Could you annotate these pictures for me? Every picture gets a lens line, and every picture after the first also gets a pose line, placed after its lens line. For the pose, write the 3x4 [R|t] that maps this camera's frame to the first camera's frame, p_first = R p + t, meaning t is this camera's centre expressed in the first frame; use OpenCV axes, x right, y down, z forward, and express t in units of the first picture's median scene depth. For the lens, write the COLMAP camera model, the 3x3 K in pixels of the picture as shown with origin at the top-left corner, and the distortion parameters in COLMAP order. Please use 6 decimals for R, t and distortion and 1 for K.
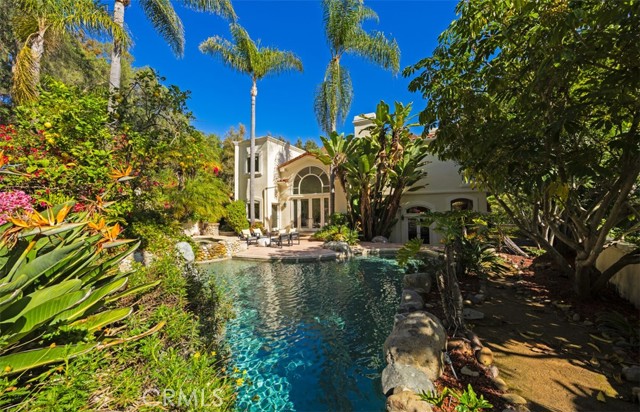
lens RADIAL K [[248.2, 0, 315.0], [0, 248.2, 204.2], [0, 0, 1]] dist [0.002850, -0.000036]
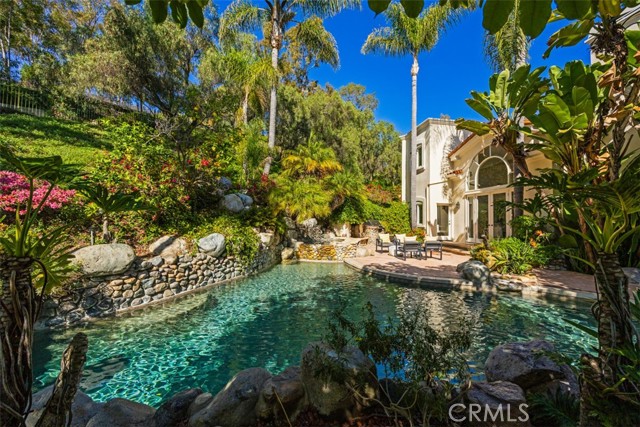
lens RADIAL K [[246.2, 0, 326.5], [0, 246.2, 214.8], [0, 0, 1]] dist [-0.002998, 0.000144]
pose [[0.612726, 0.000120, -0.790296, 0.221905], [0.008052, 0.999947, 0.006394, 0.023498], [0.790255, -0.010281, 0.612692, 0.256556]]
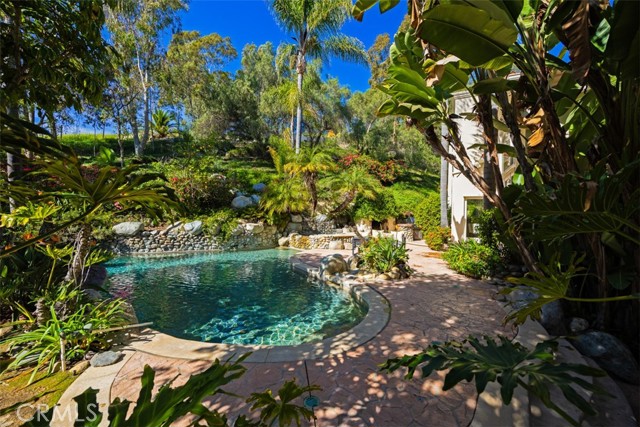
lens RADIAL K [[246.2, 0, 320.2], [0, 246.2, 213.9], [0, 0, 1]] dist [-0.002998, 0.000144]
pose [[0.015751, -0.000036, -0.999876, 0.434300], [0.005775, 0.999983, 0.000055, 0.037283], [0.999859, -0.005776, 0.015751, 0.634694]]
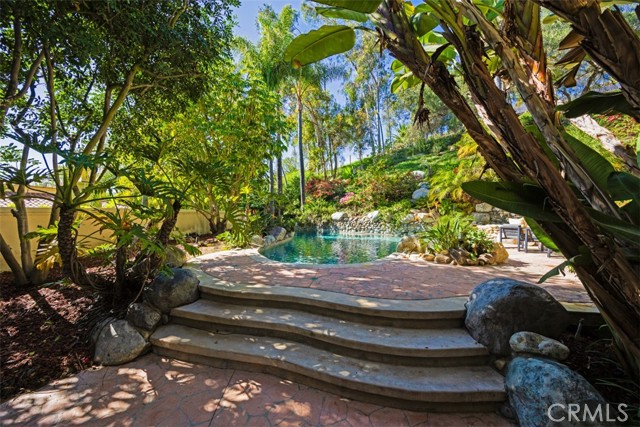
lens RADIAL K [[246.2, 0, 323.0], [0, 246.2, 215.5], [0, 0, 1]] dist [-0.002998, 0.000144]
pose [[-0.858856, 0.012730, -0.512058, 0.373320], [0.019140, 0.999791, -0.007247, 0.069301], [0.511859, -0.016025, -0.858920, 0.921480]]
